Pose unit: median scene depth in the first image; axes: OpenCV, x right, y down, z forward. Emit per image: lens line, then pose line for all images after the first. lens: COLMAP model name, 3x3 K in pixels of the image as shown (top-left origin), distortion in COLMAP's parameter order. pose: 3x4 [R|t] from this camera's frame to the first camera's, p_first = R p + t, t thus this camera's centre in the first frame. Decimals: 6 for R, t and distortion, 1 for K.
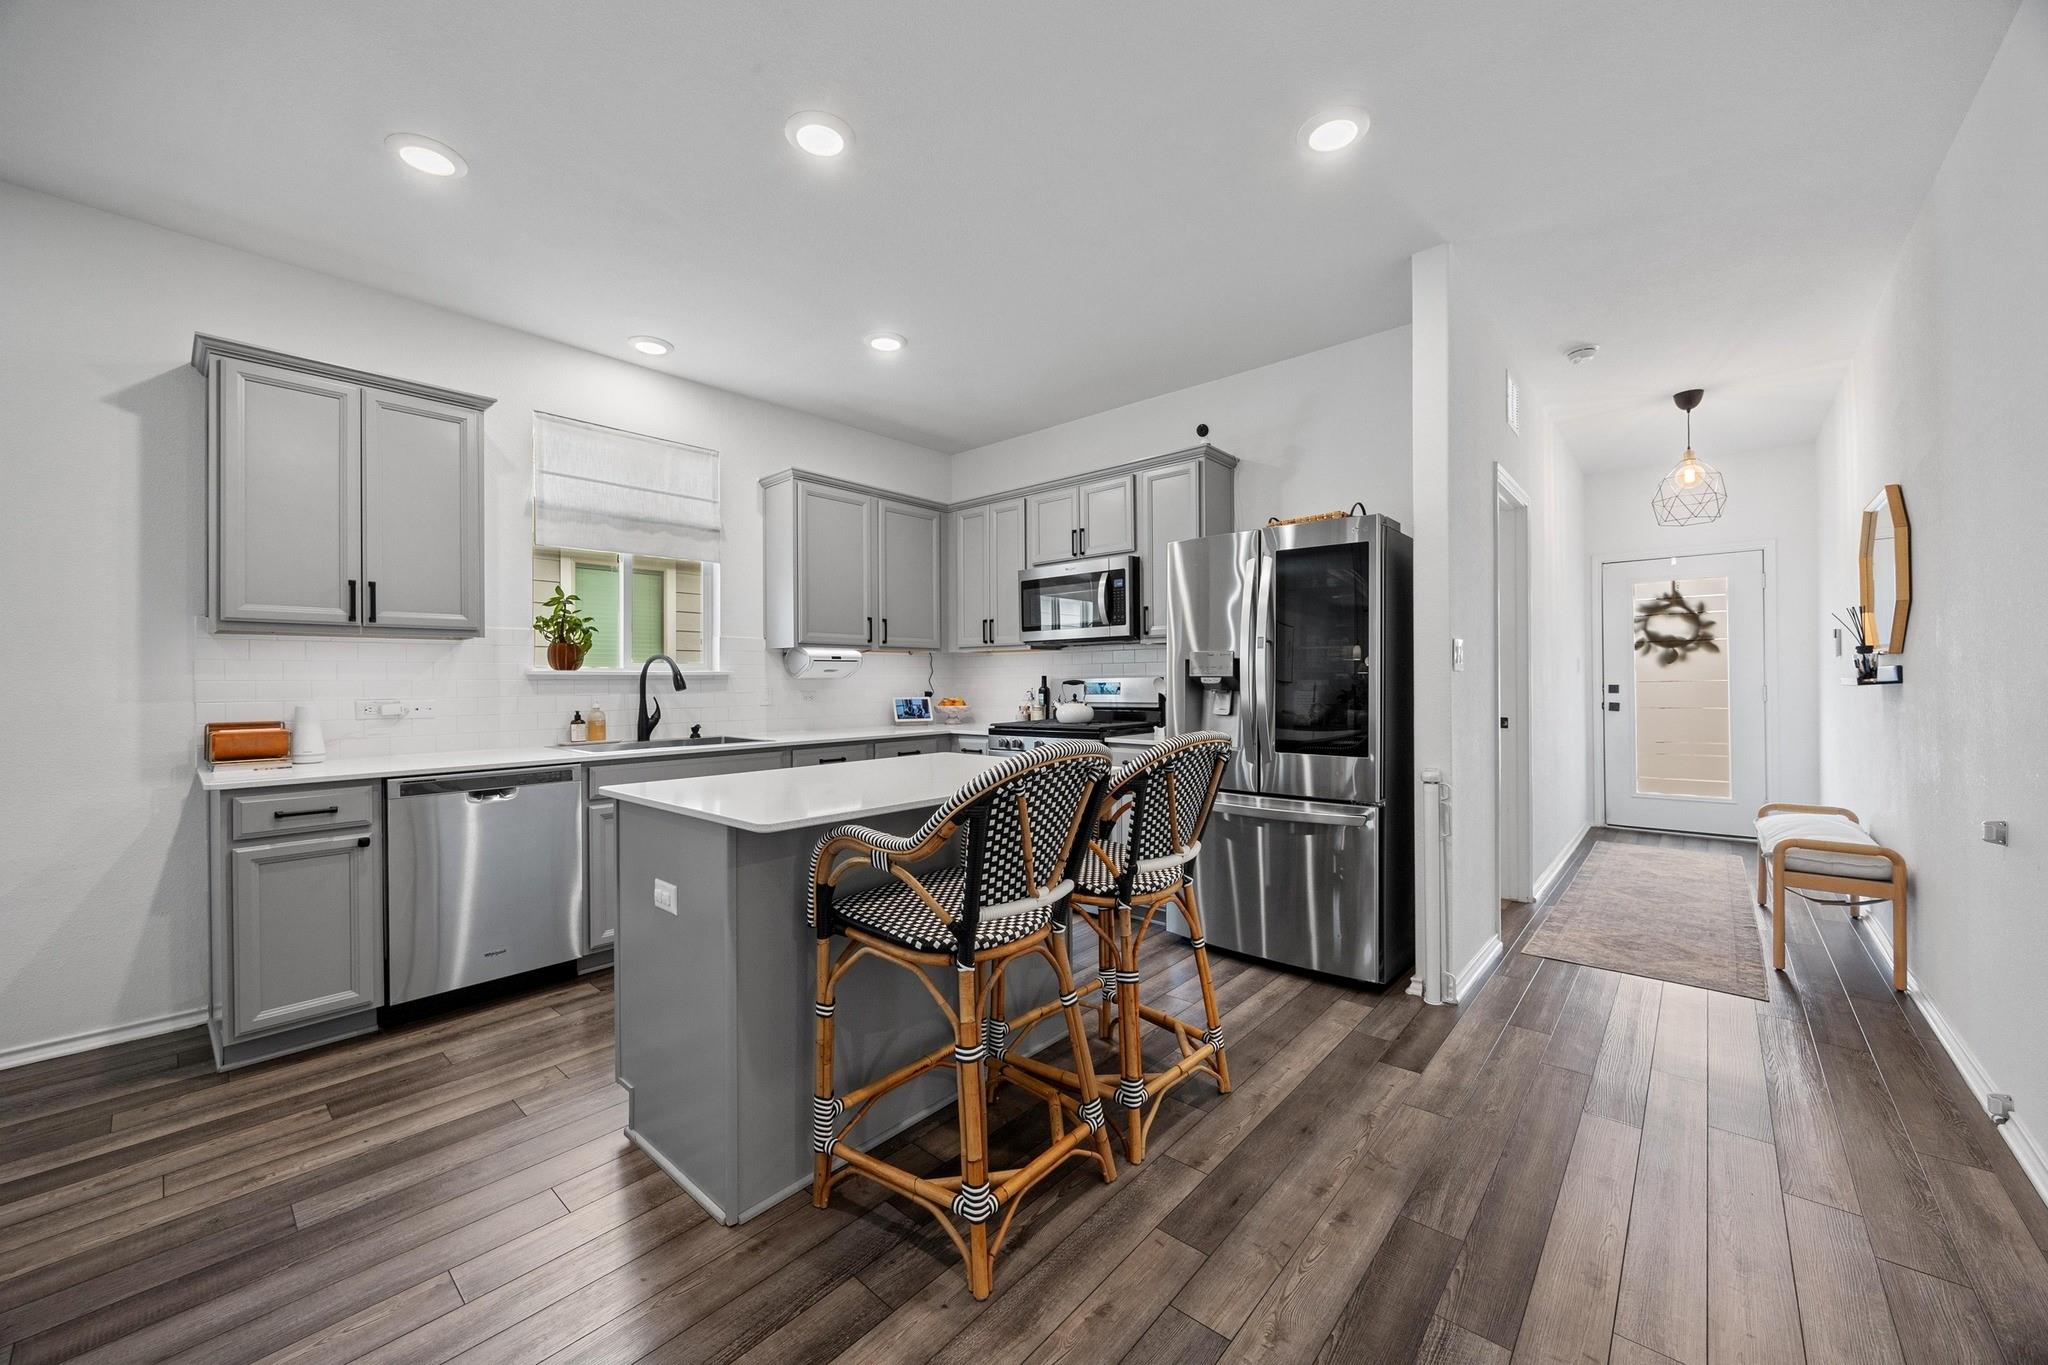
lens RADIAL K [[768.0, 0, 1035.5], [0, 768.0, 680.3], [0, 0, 1]] dist [0.000868, -0.000085]
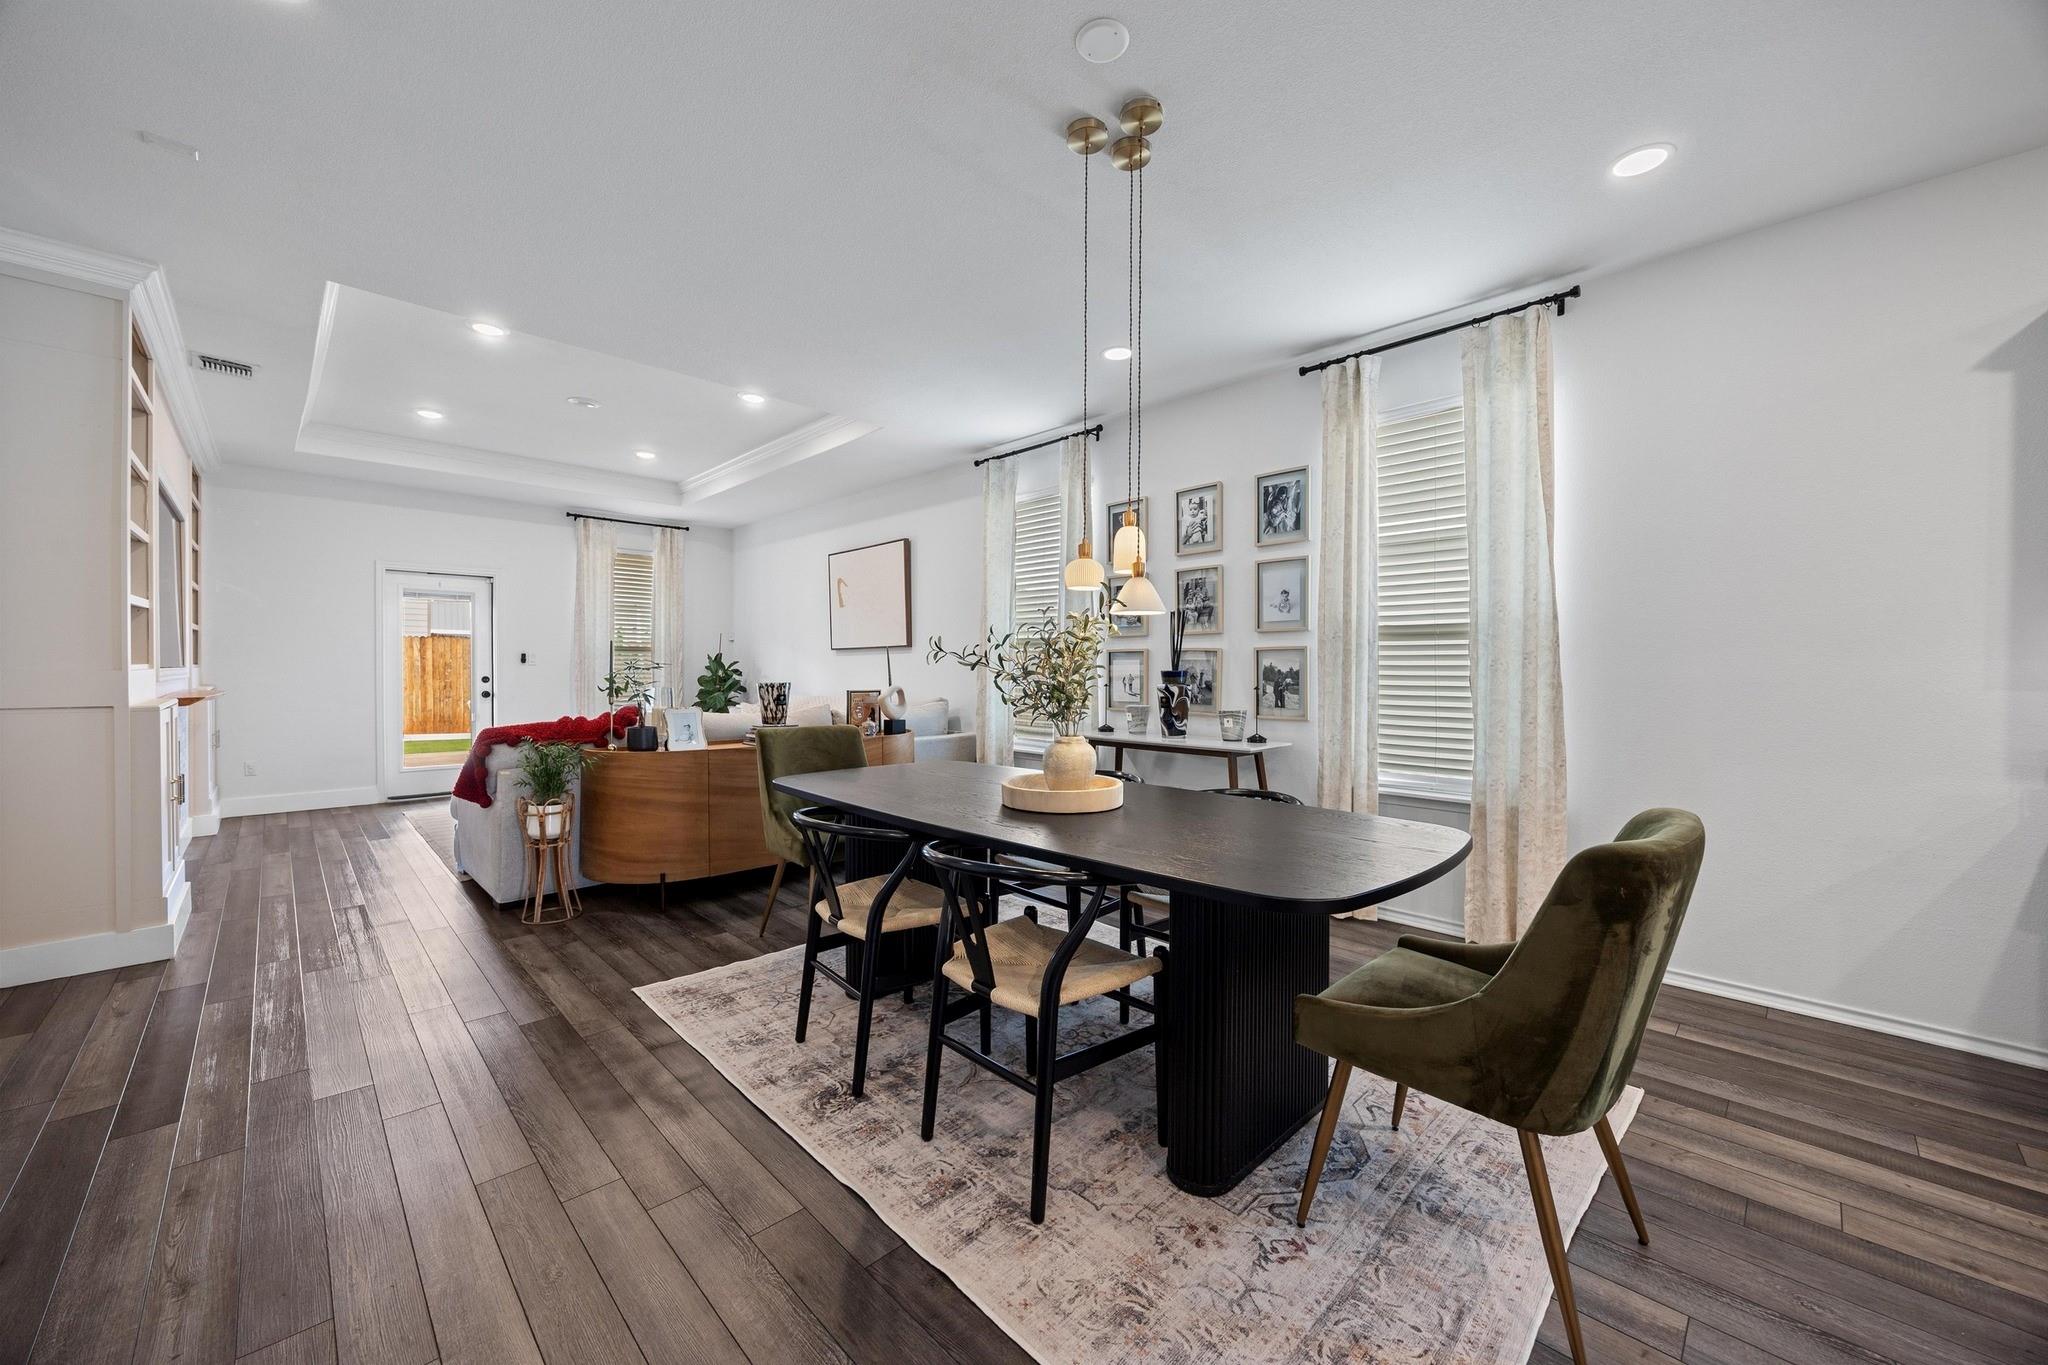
lens RADIAL K [[774.7, 0, 1019.7], [0, 774.7, 675.8], [0, 0, 1]] dist [-0.005161, -0.000212]
pose [[-0.081543, 0.014412, -0.996566, -0.125430], [-0.002746, 0.999888, 0.014684, 0.001202], [0.996666, 0.003934, -0.081494, -0.062921]]
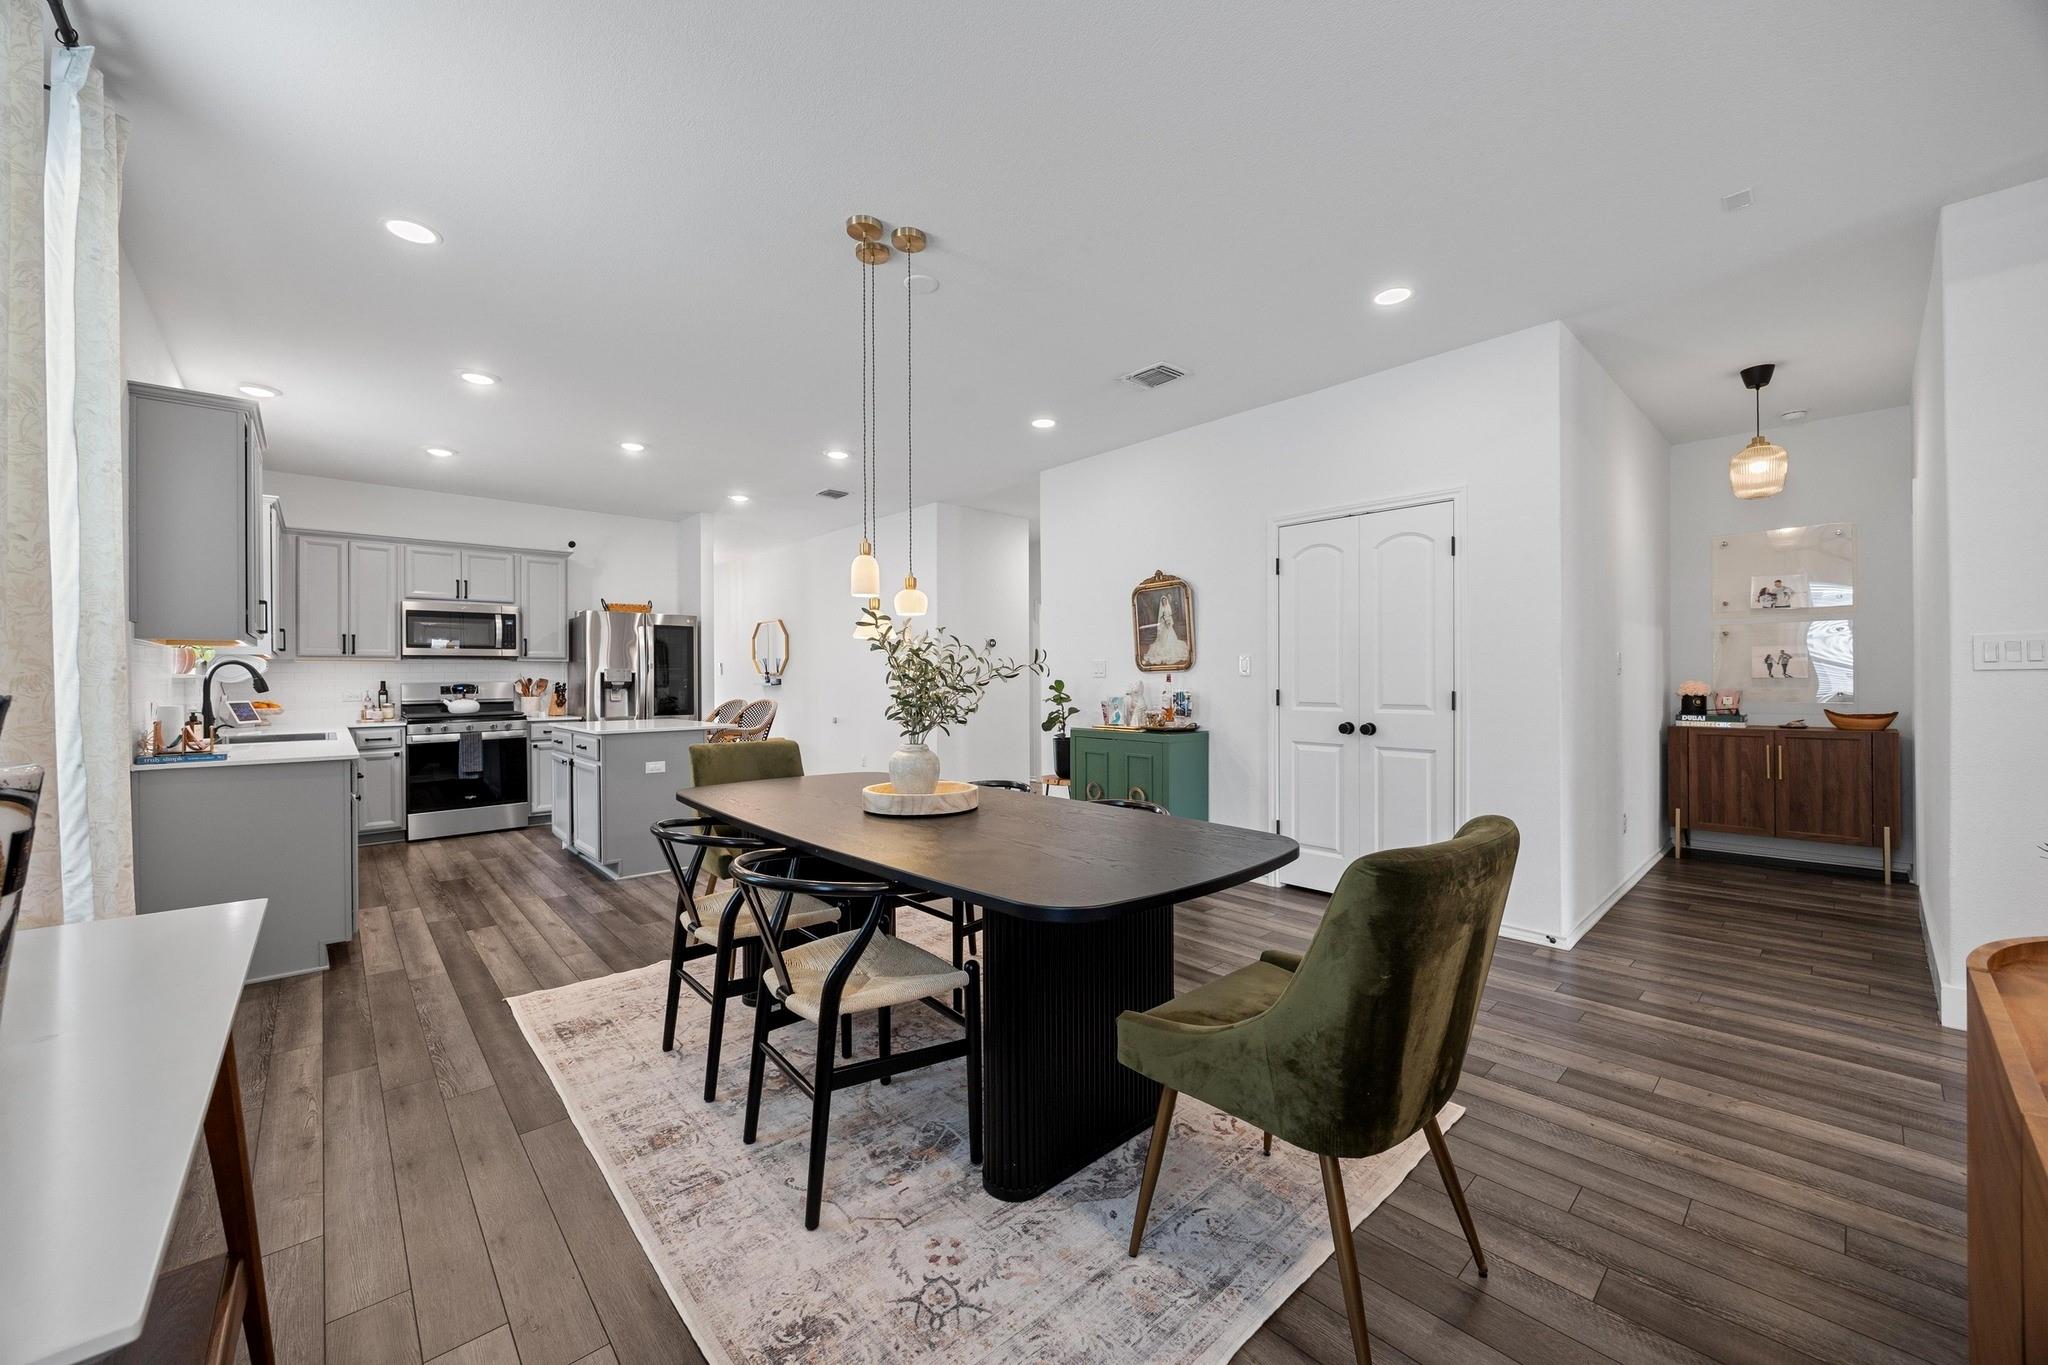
lens RADIAL K [[774.7, 0, 1019.7], [0, 774.7, 675.8], [0, 0, 1]] dist [-0.005161, -0.000212]
pose [[0.116112, 0.011790, 0.993166, -1.517924], [0.005573, 0.999906, -0.012521, 0.009548], [-0.993221, 0.006989, 0.116035, -0.254842]]
